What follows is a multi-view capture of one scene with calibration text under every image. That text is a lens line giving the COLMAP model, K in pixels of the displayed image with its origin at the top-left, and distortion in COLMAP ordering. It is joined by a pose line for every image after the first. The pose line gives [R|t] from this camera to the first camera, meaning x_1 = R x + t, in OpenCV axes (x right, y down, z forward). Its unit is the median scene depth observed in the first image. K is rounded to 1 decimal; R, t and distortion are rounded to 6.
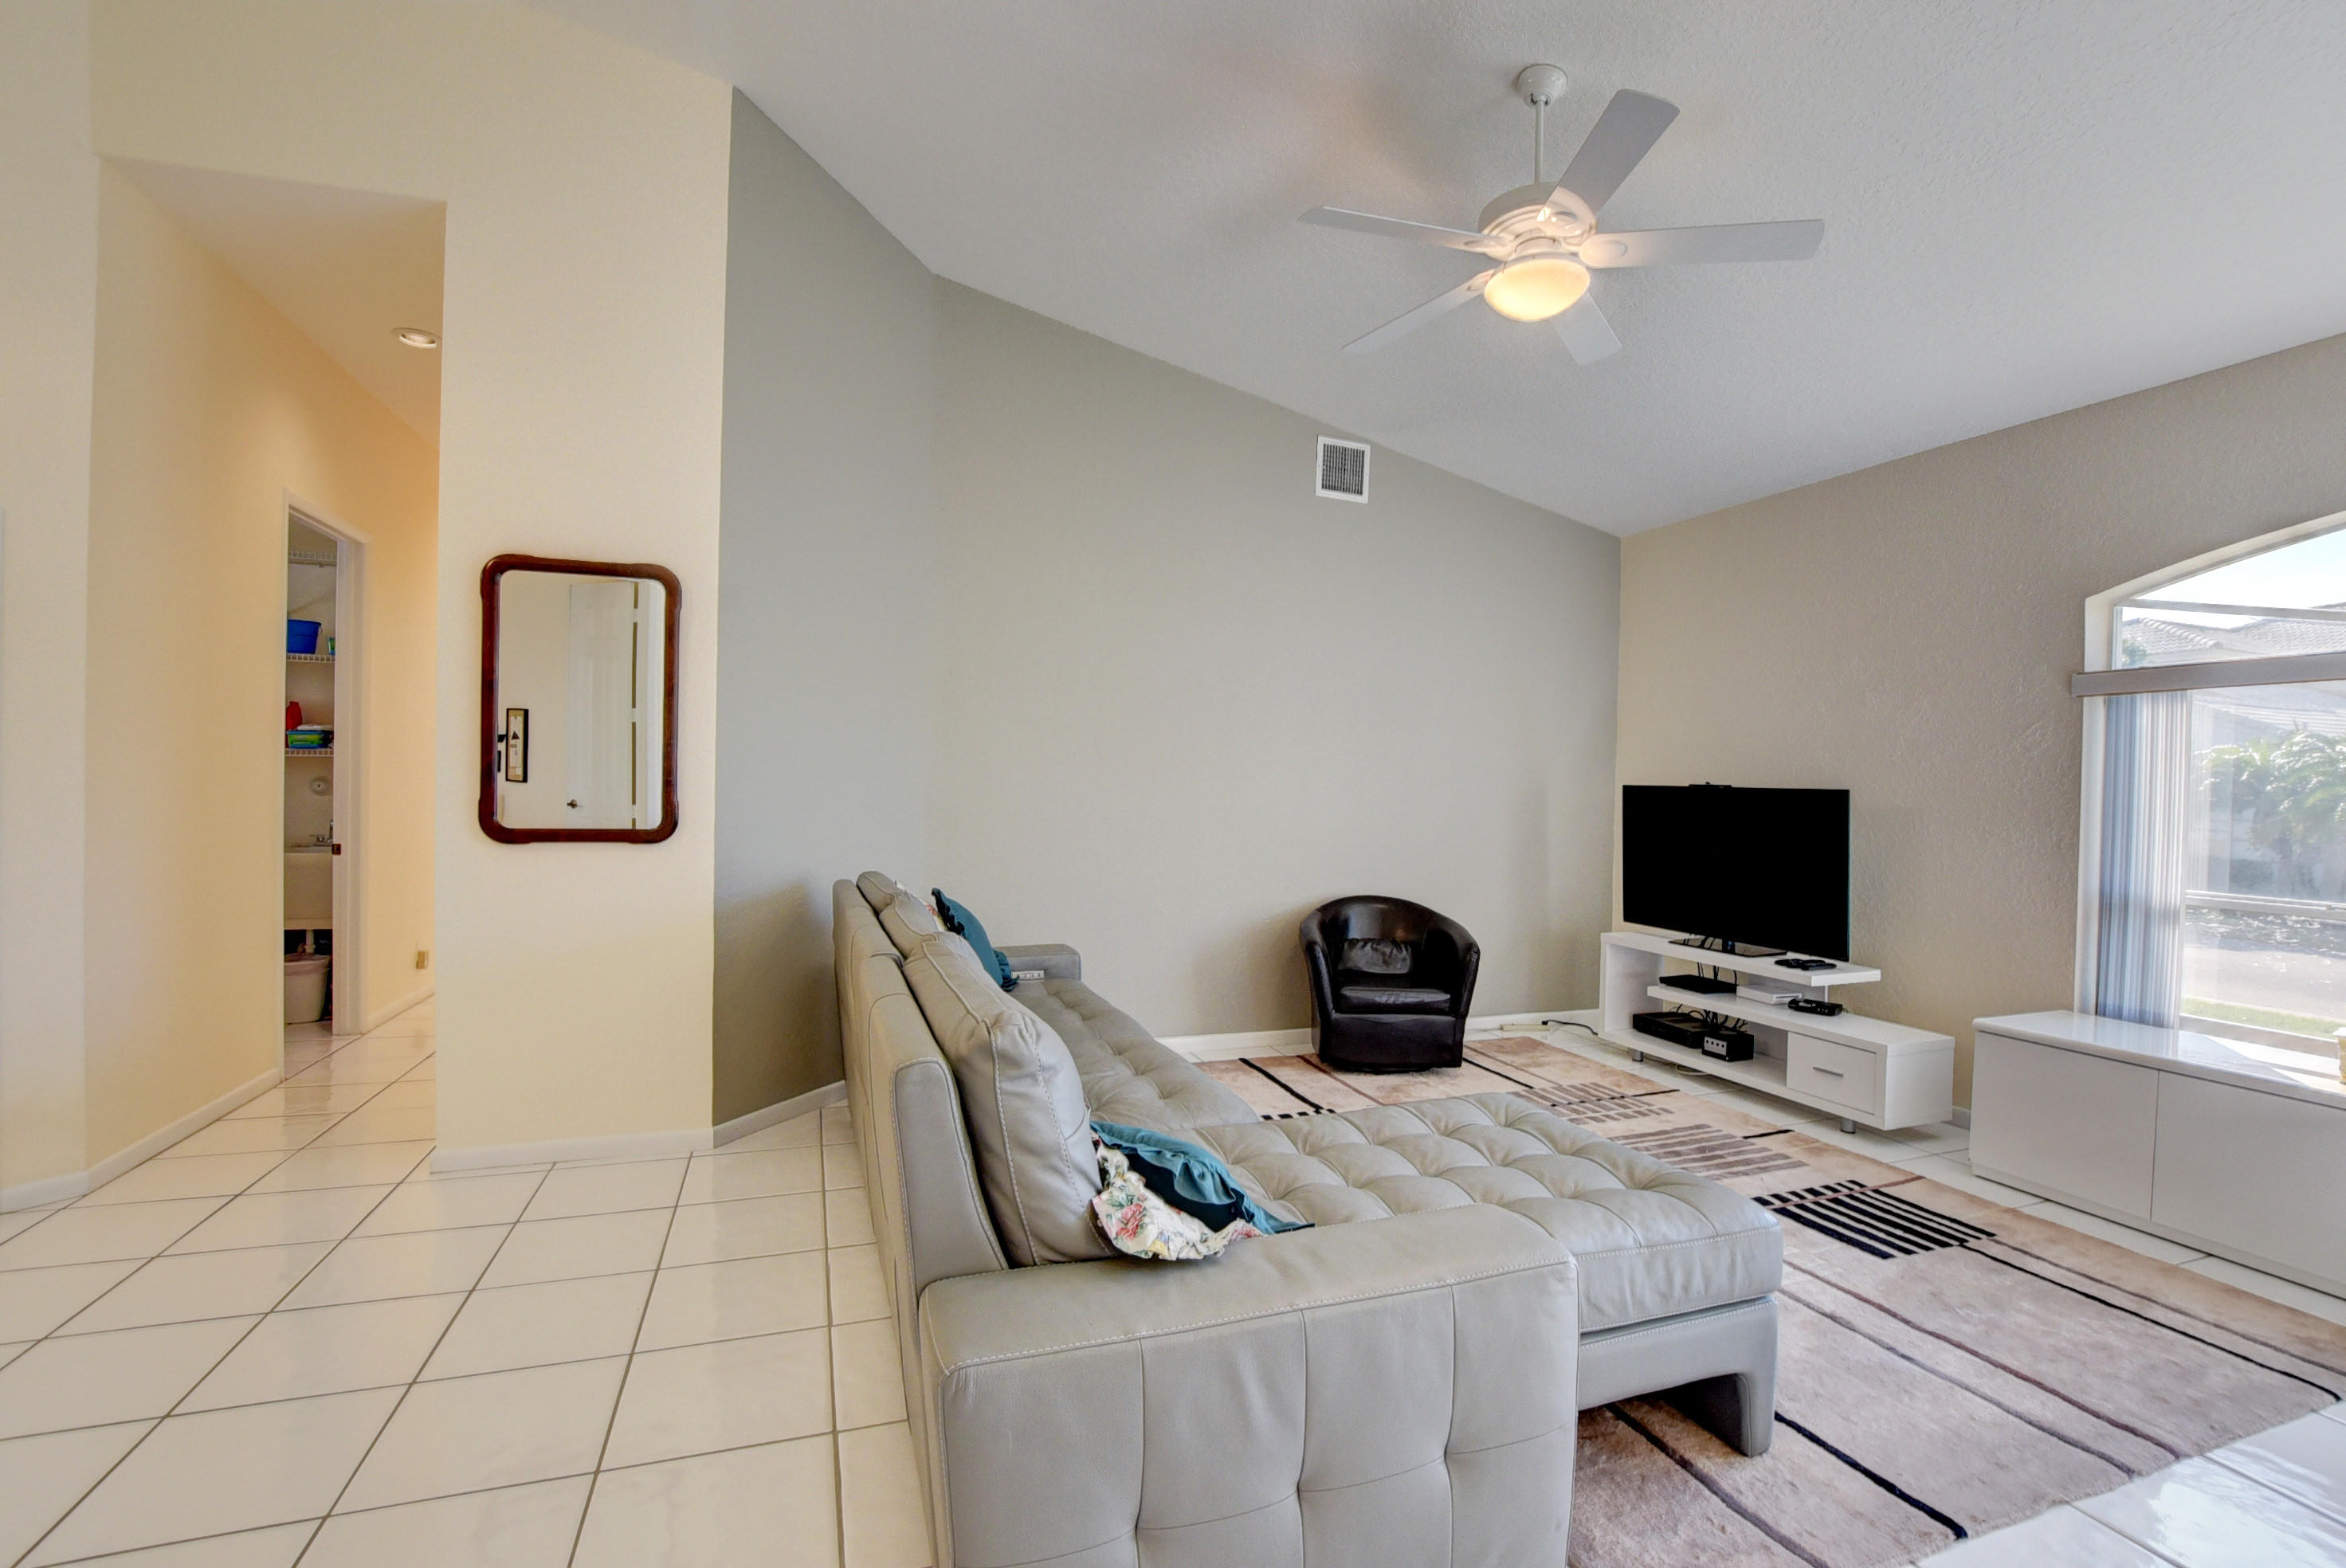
lens RADIAL K [[1038.3, 0, 1165.3], [0, 1038.3, 795.2], [0, 0, 1]] dist [-0.023960, 0.002020]
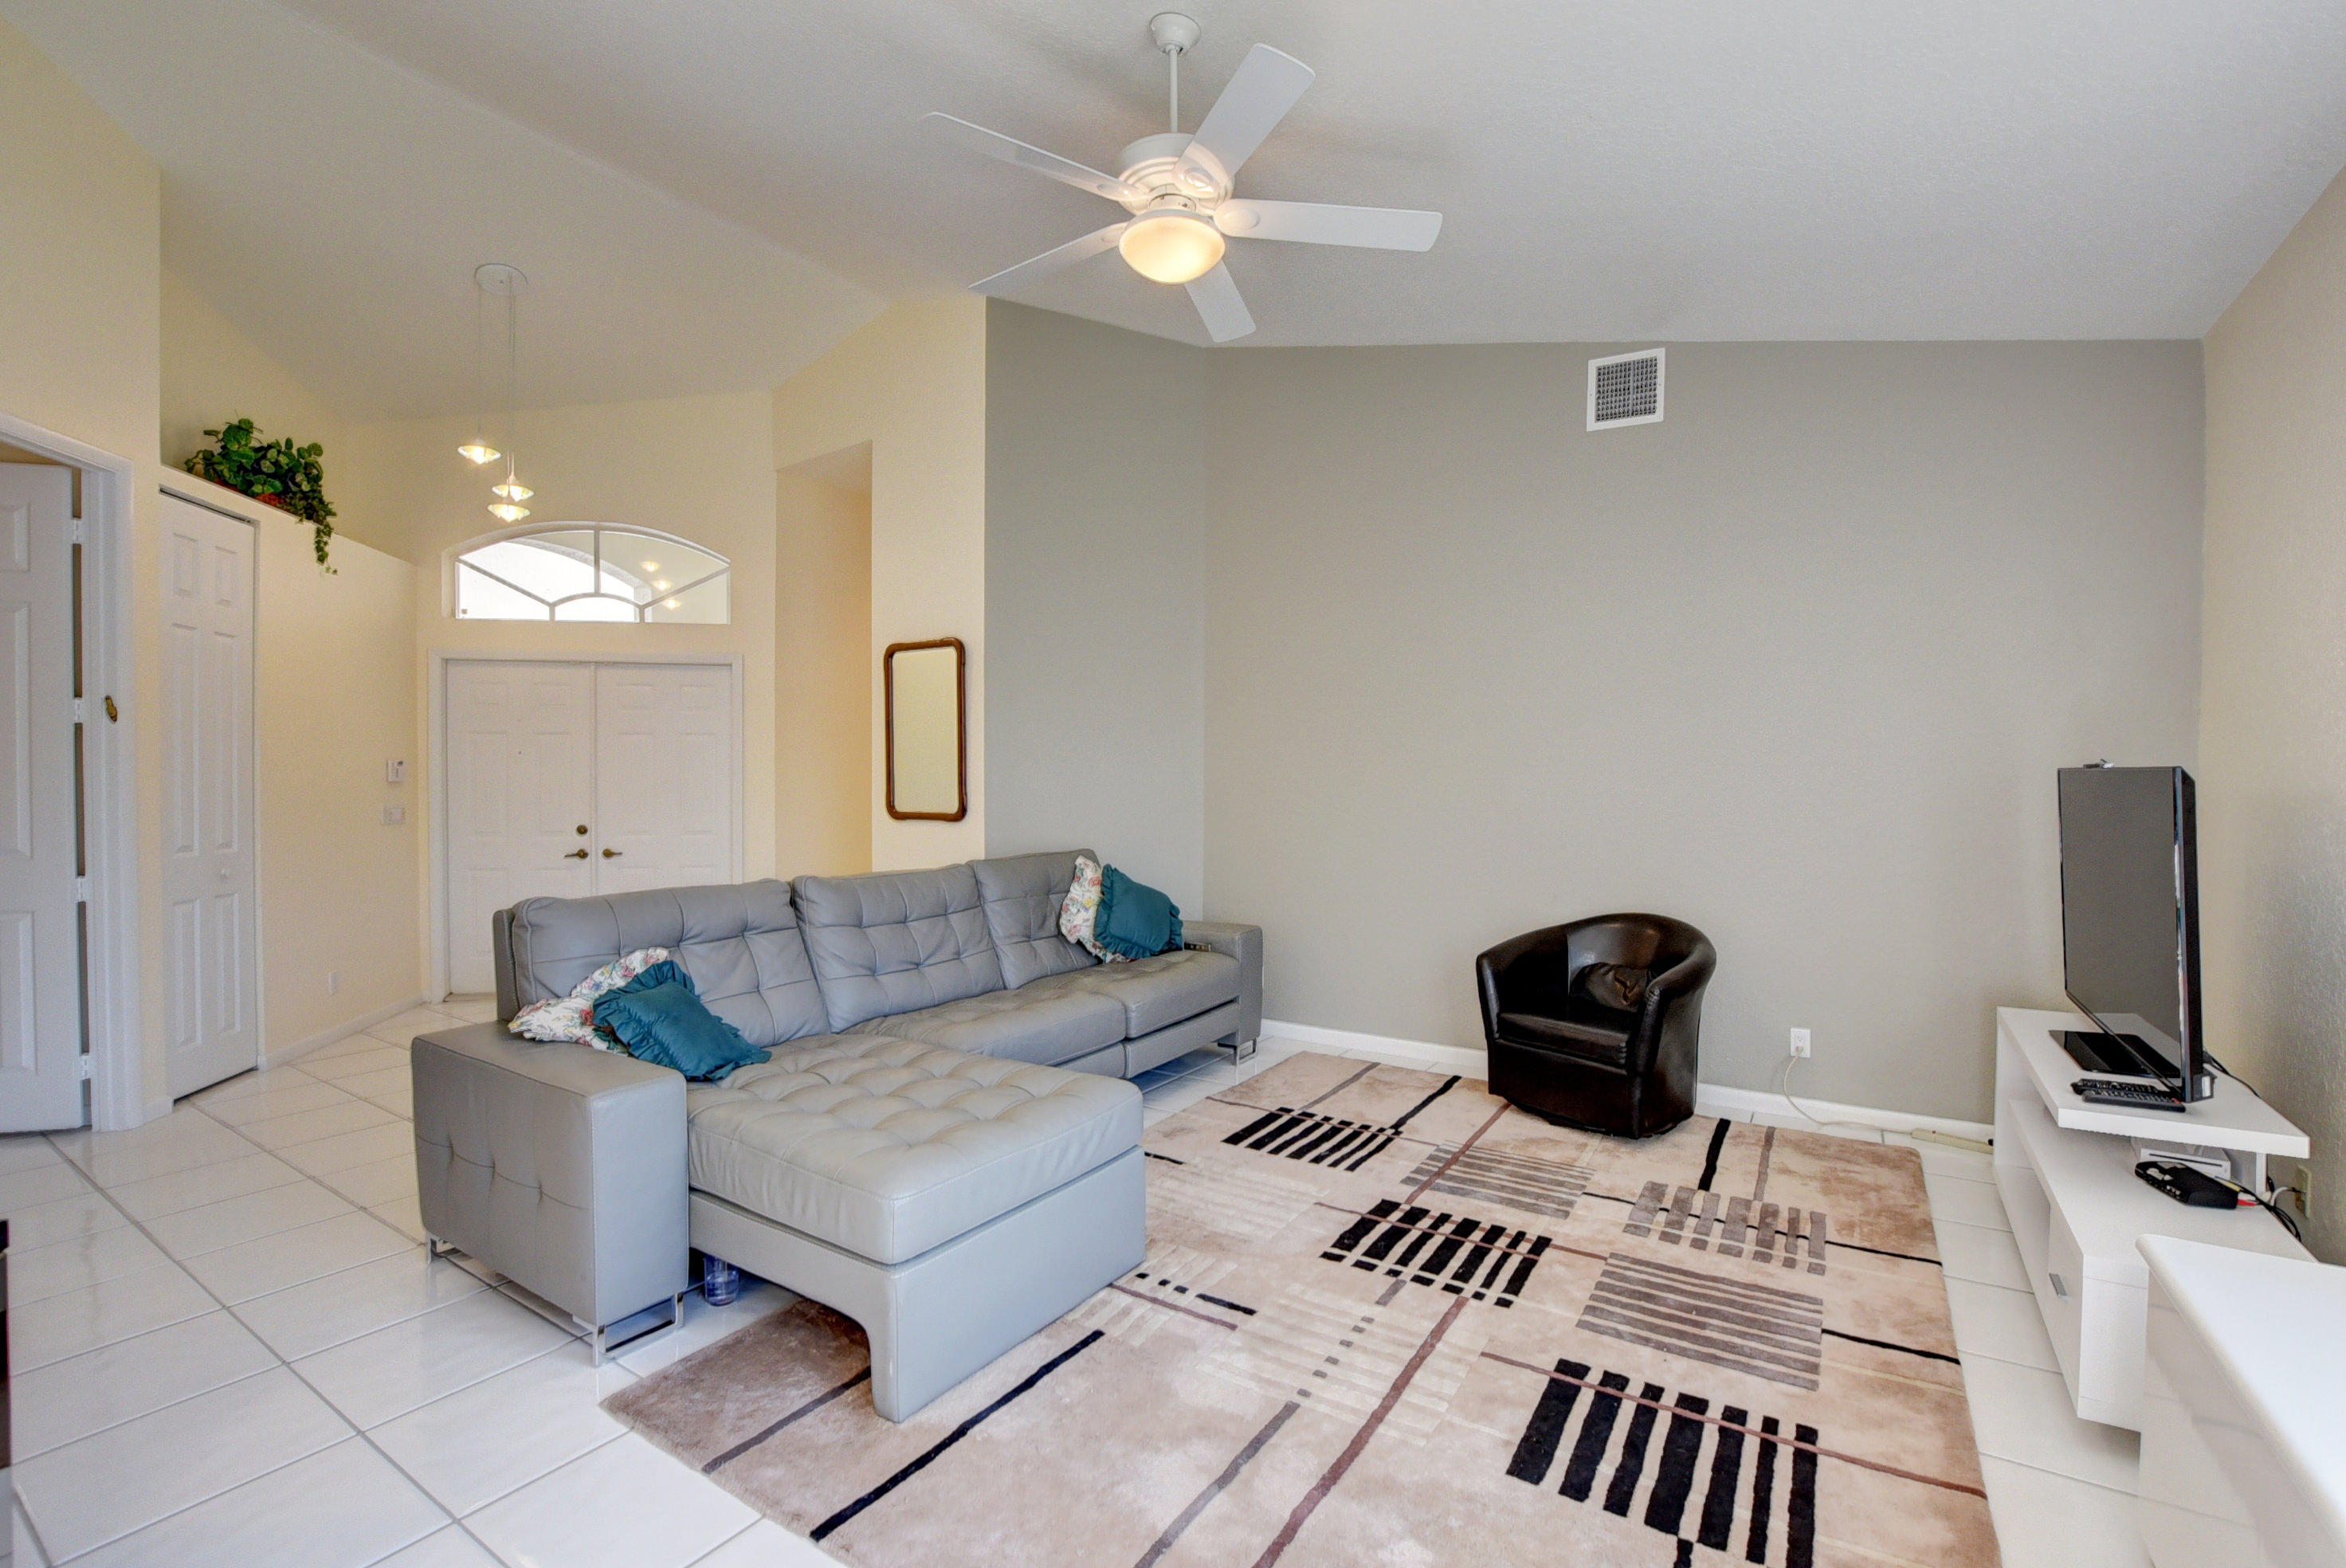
lens RADIAL K [[1038.3, 0, 1187.4], [0, 1038.3, 792.4], [0, 0, 1]] dist [-0.023960, 0.002020]
pose [[0.609264, -0.005327, -0.792950, 0.699108], [-0.001003, 0.999971, -0.007489, 0.010819], [0.792967, 0.005359, 0.609241, 0.269565]]
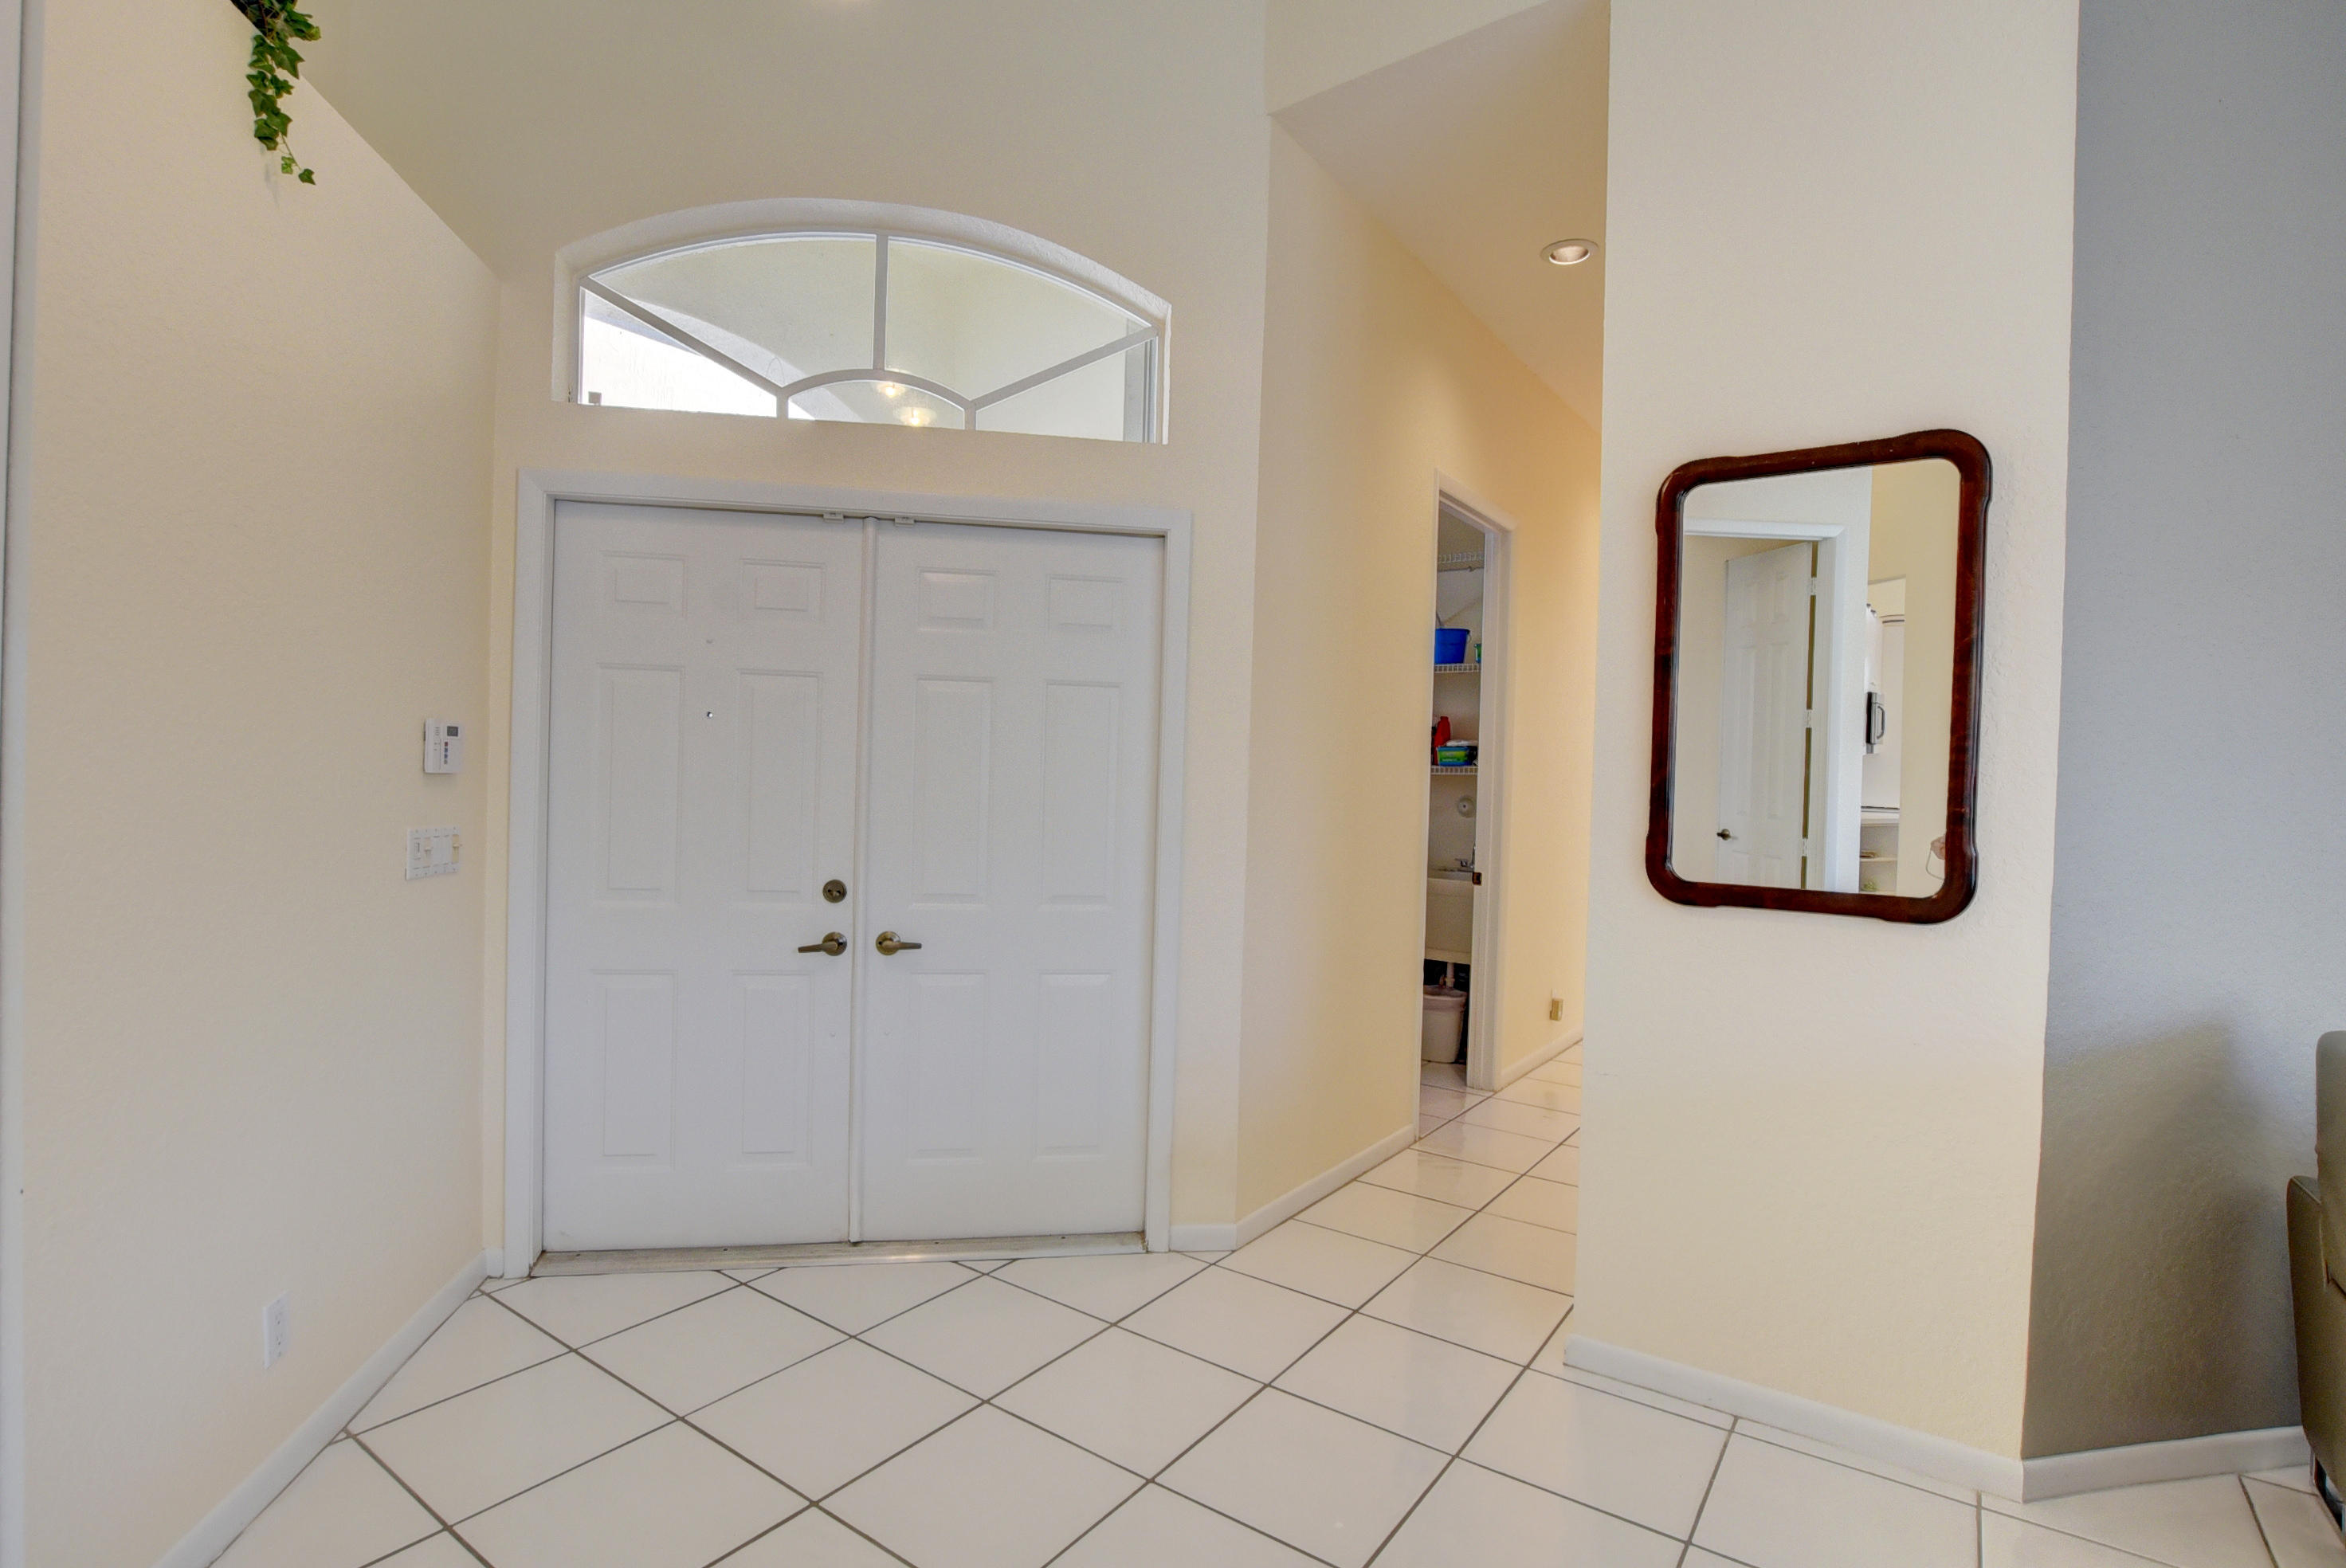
lens RADIAL K [[1099.8, 0, 1176.8], [0, 1099.8, 794.8], [0, 0, 1]] dist [-0.027359, -0.000913]
pose [[0.578906, 0.011511, -0.815313, -0.198158], [-0.028121, 0.999587, -0.005854, -0.007354], [0.814909, 0.026317, 0.578991, 0.251244]]
